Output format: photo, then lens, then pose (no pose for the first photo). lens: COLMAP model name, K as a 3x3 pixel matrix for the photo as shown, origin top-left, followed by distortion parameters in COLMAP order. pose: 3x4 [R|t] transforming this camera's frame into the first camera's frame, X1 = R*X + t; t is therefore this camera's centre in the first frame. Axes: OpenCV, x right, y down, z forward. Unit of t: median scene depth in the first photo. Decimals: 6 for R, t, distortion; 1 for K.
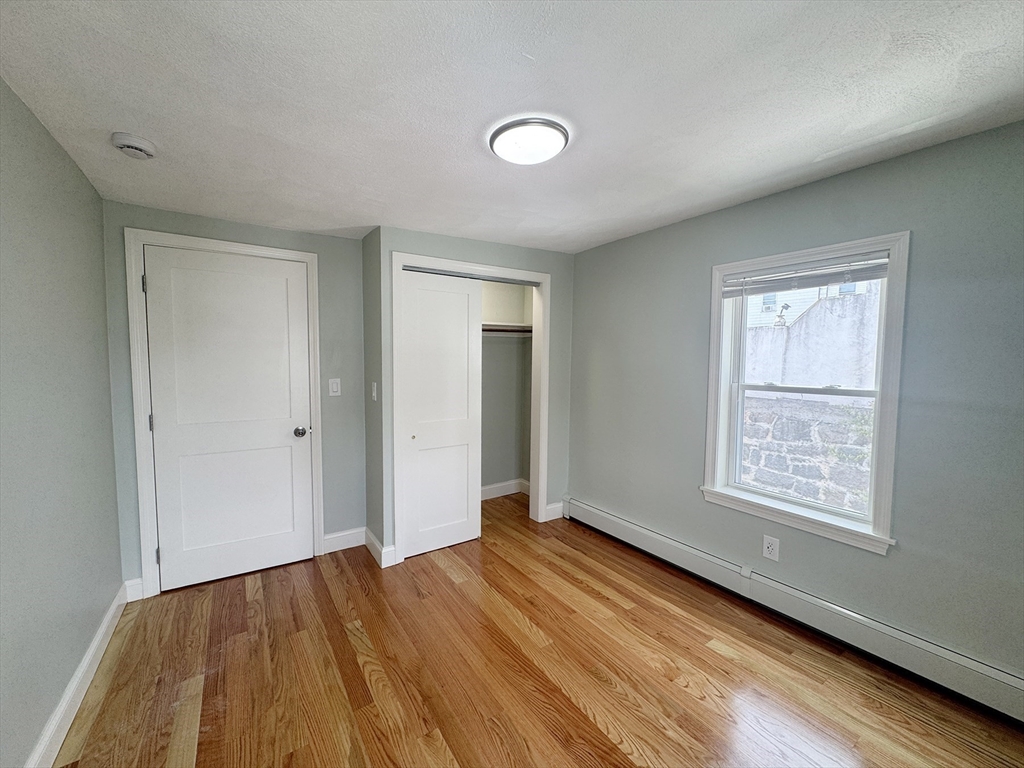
lens RADIAL K [[406.1, 0, 512.5], [0, 406.1, 384.9], [0, 0, 1]] dist [-0.001611, 0.000381]
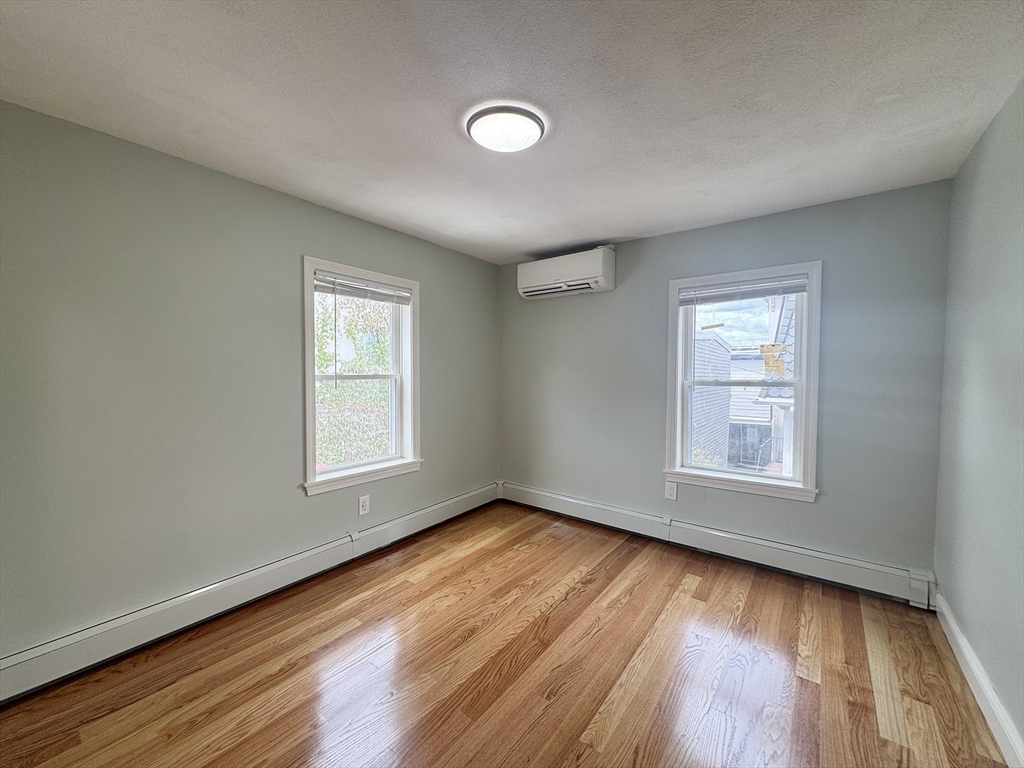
lens RADIAL K [[406.1, 0, 512.5], [0, 406.1, 384.9], [0, 0, 1]] dist [-0.001611, 0.000381]
pose [[-0.318473, -0.036999, 0.947210, -0.640353], [0.053757, 0.996925, 0.057016, -0.009449], [-0.946406, 0.069078, -0.315505, 0.904613]]
